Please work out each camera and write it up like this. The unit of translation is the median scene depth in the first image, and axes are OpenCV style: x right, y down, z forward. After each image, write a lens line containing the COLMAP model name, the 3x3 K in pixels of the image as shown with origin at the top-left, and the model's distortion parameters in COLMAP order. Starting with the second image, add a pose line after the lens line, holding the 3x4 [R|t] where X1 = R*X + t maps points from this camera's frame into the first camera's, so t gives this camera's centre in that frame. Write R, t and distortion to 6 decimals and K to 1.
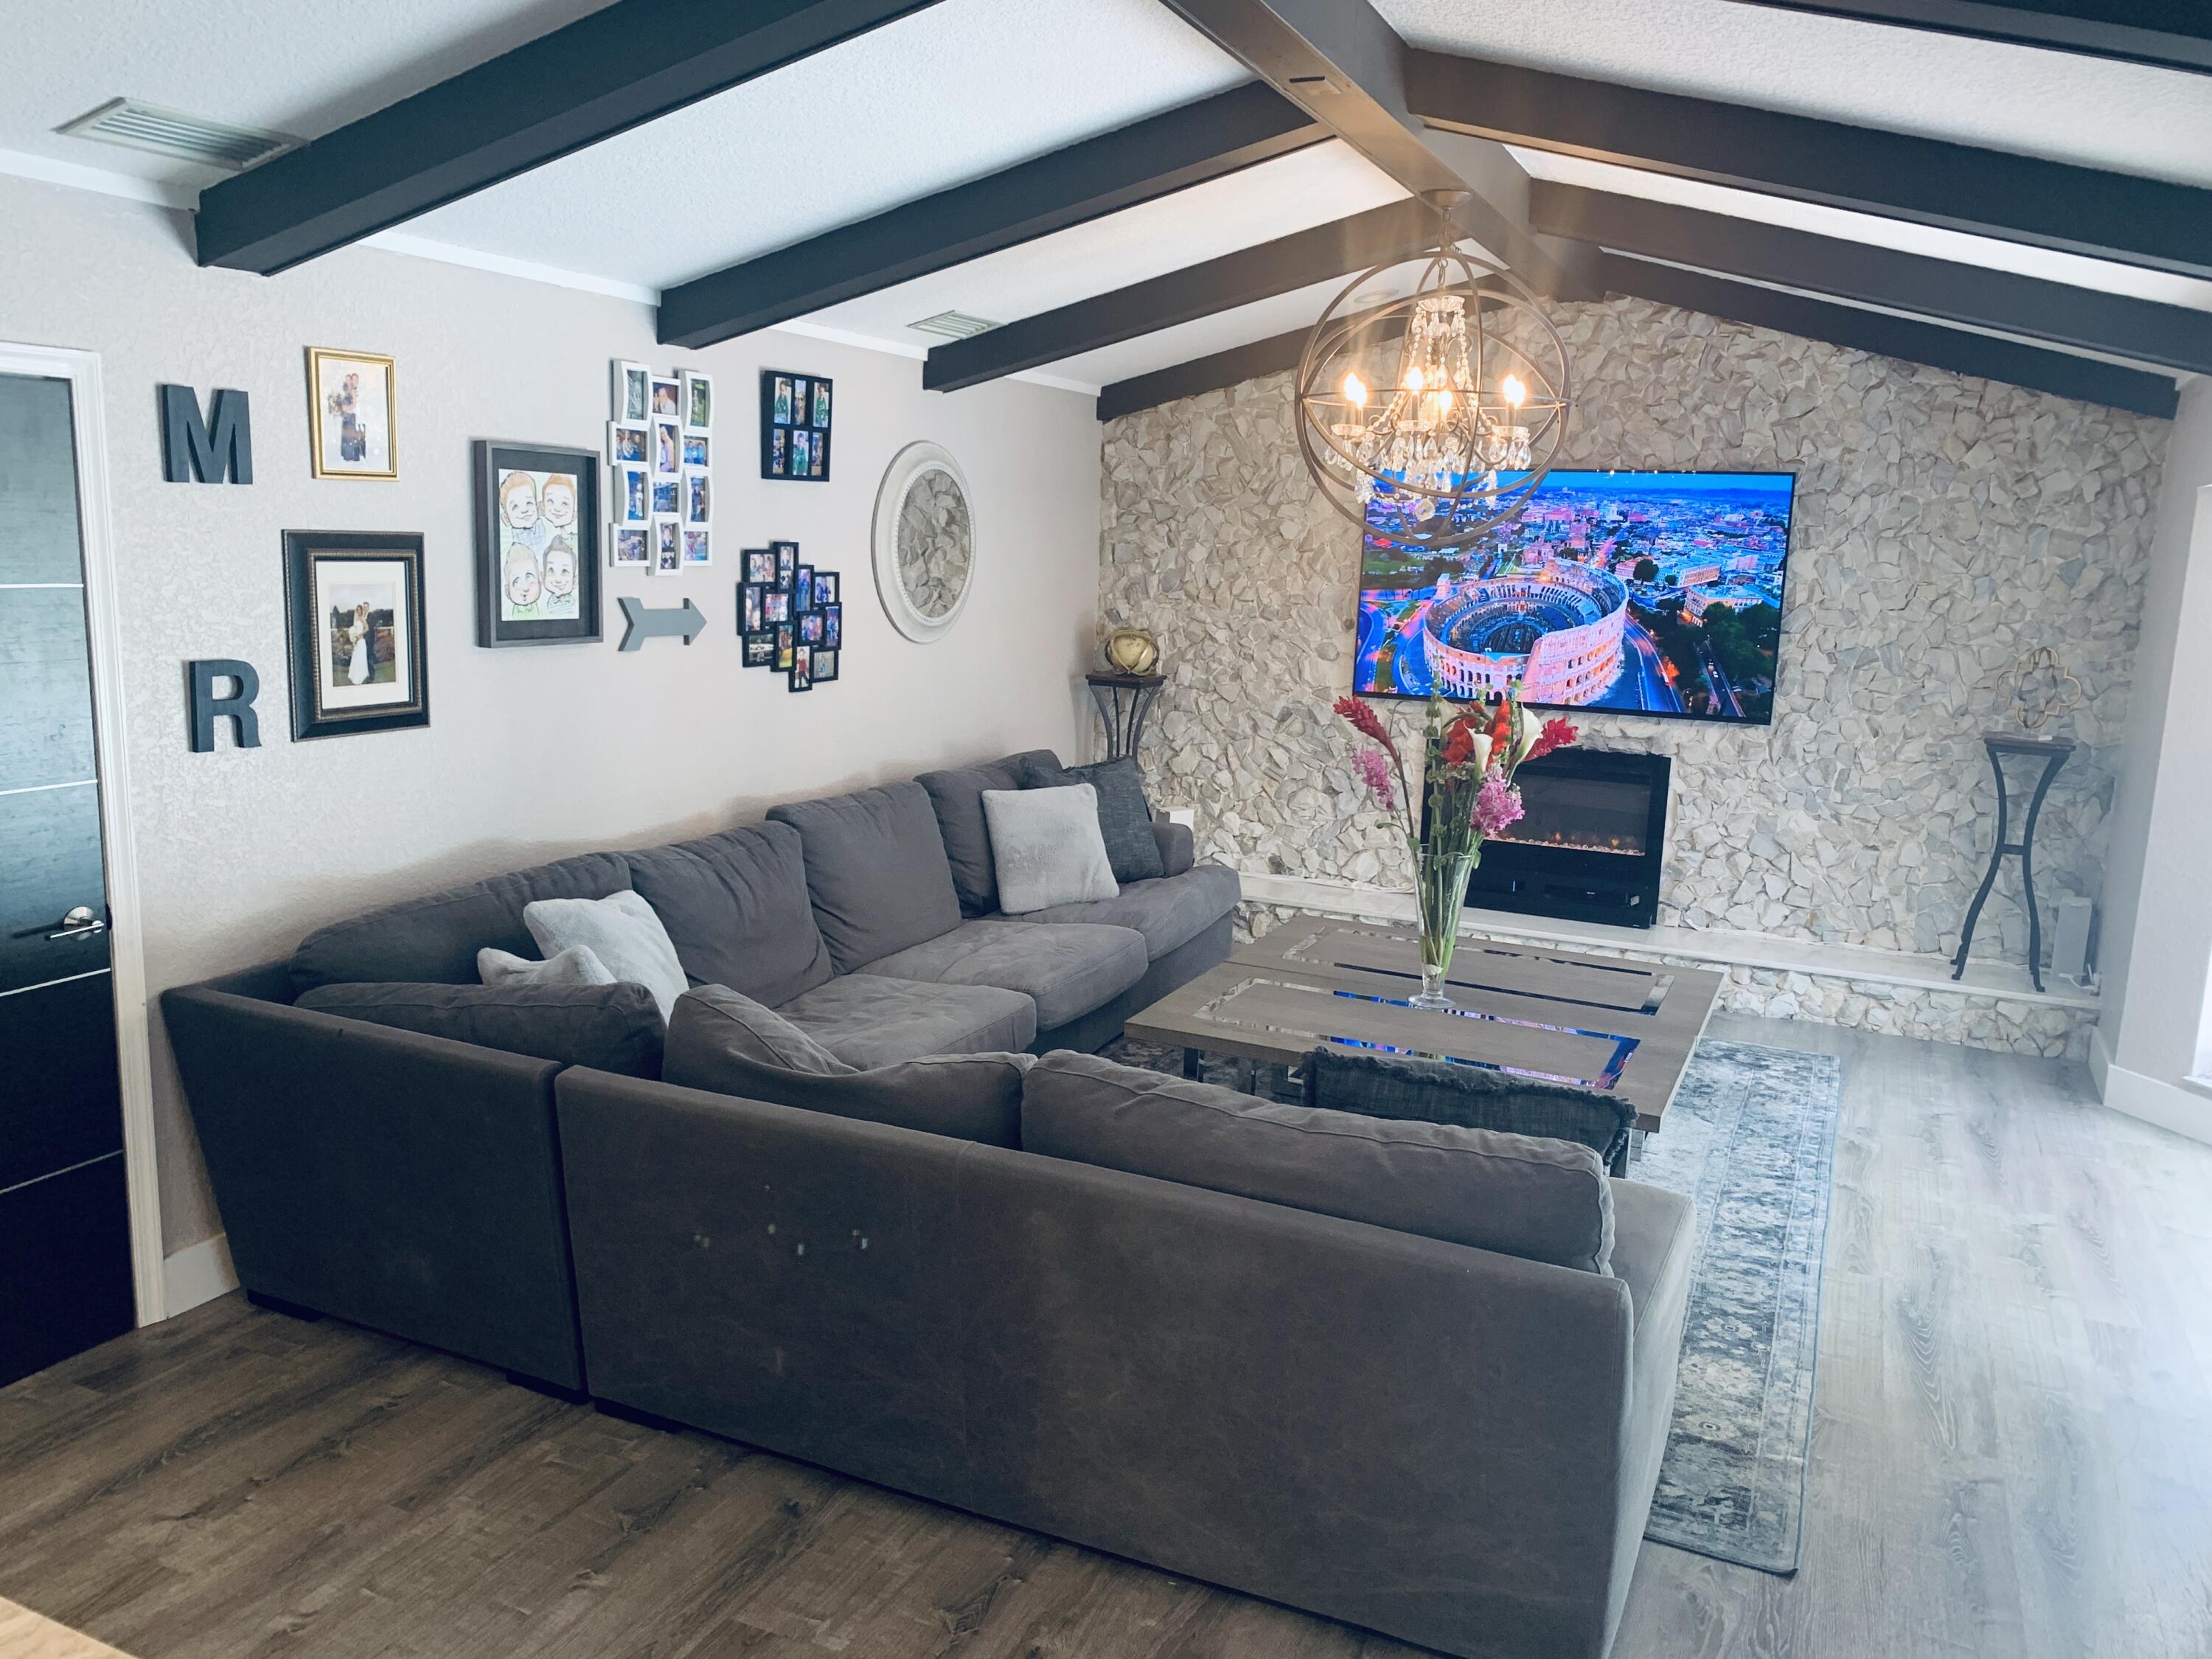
lens RADIAL K [[1674.1, 0, 1083.1], [0, 1674.1, 818.3], [0, 0, 1]] dist [-0.031077, -0.008353]
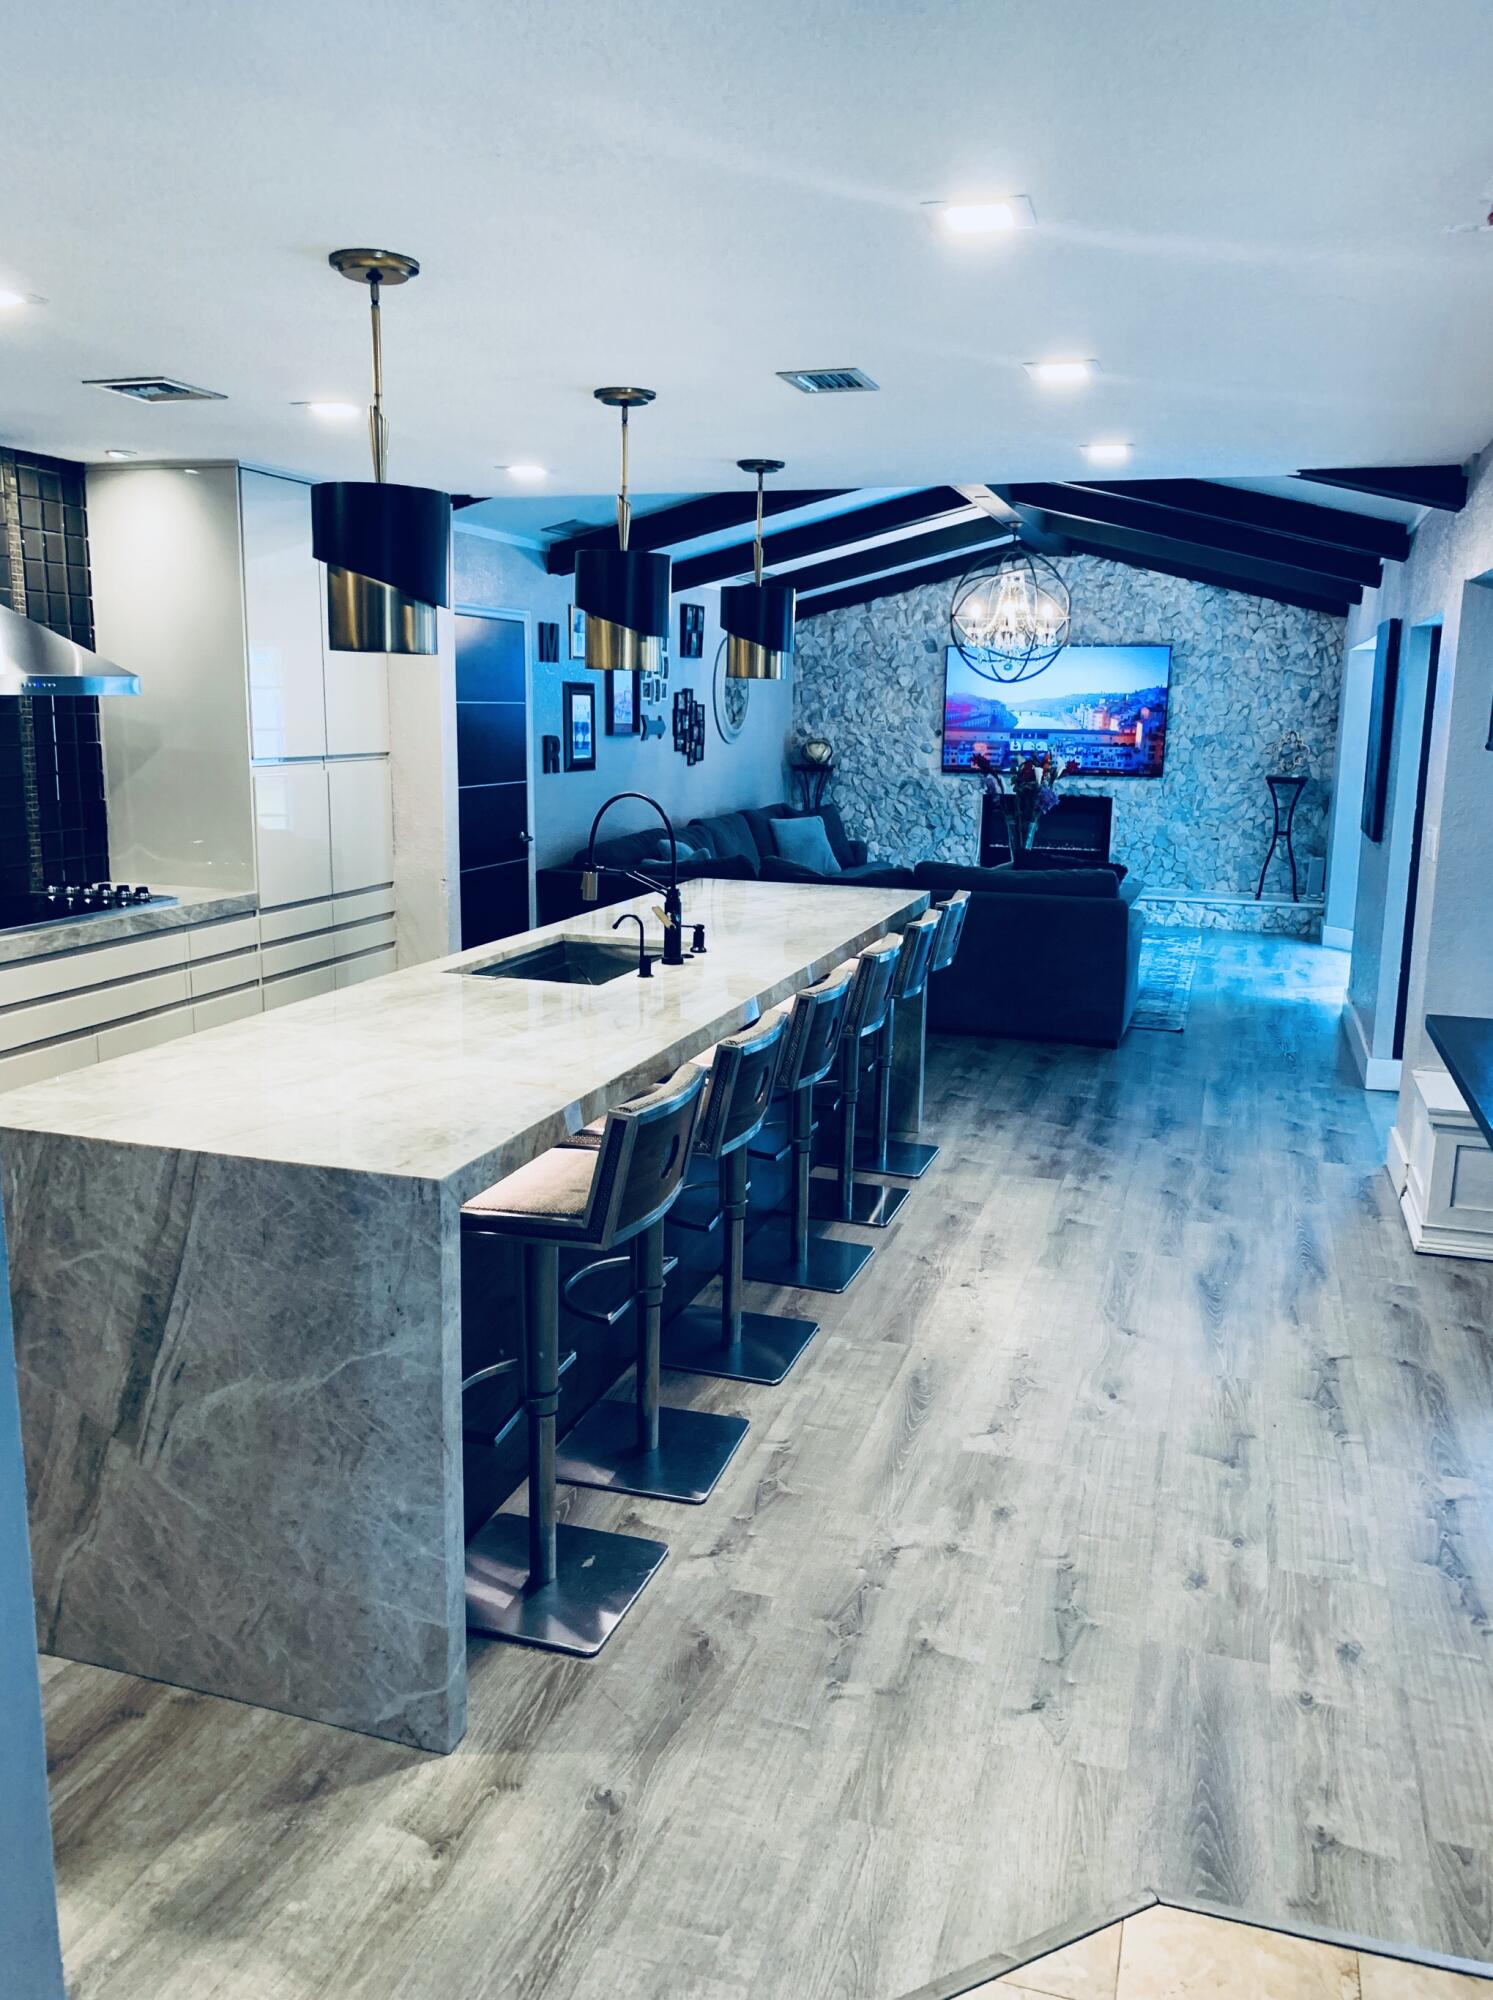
lens RADIAL K [[1513.6, 0, 761.6], [0, 1513.6, 1003.5], [0, 0, 1]] dist [-0.031077, -0.008353]
pose [[0.990646, -0.045270, 0.128729, -0.288769], [0.041364, 0.998604, 0.032859, 0.130952], [-0.130037, -0.027227, 0.991135, -0.689730]]
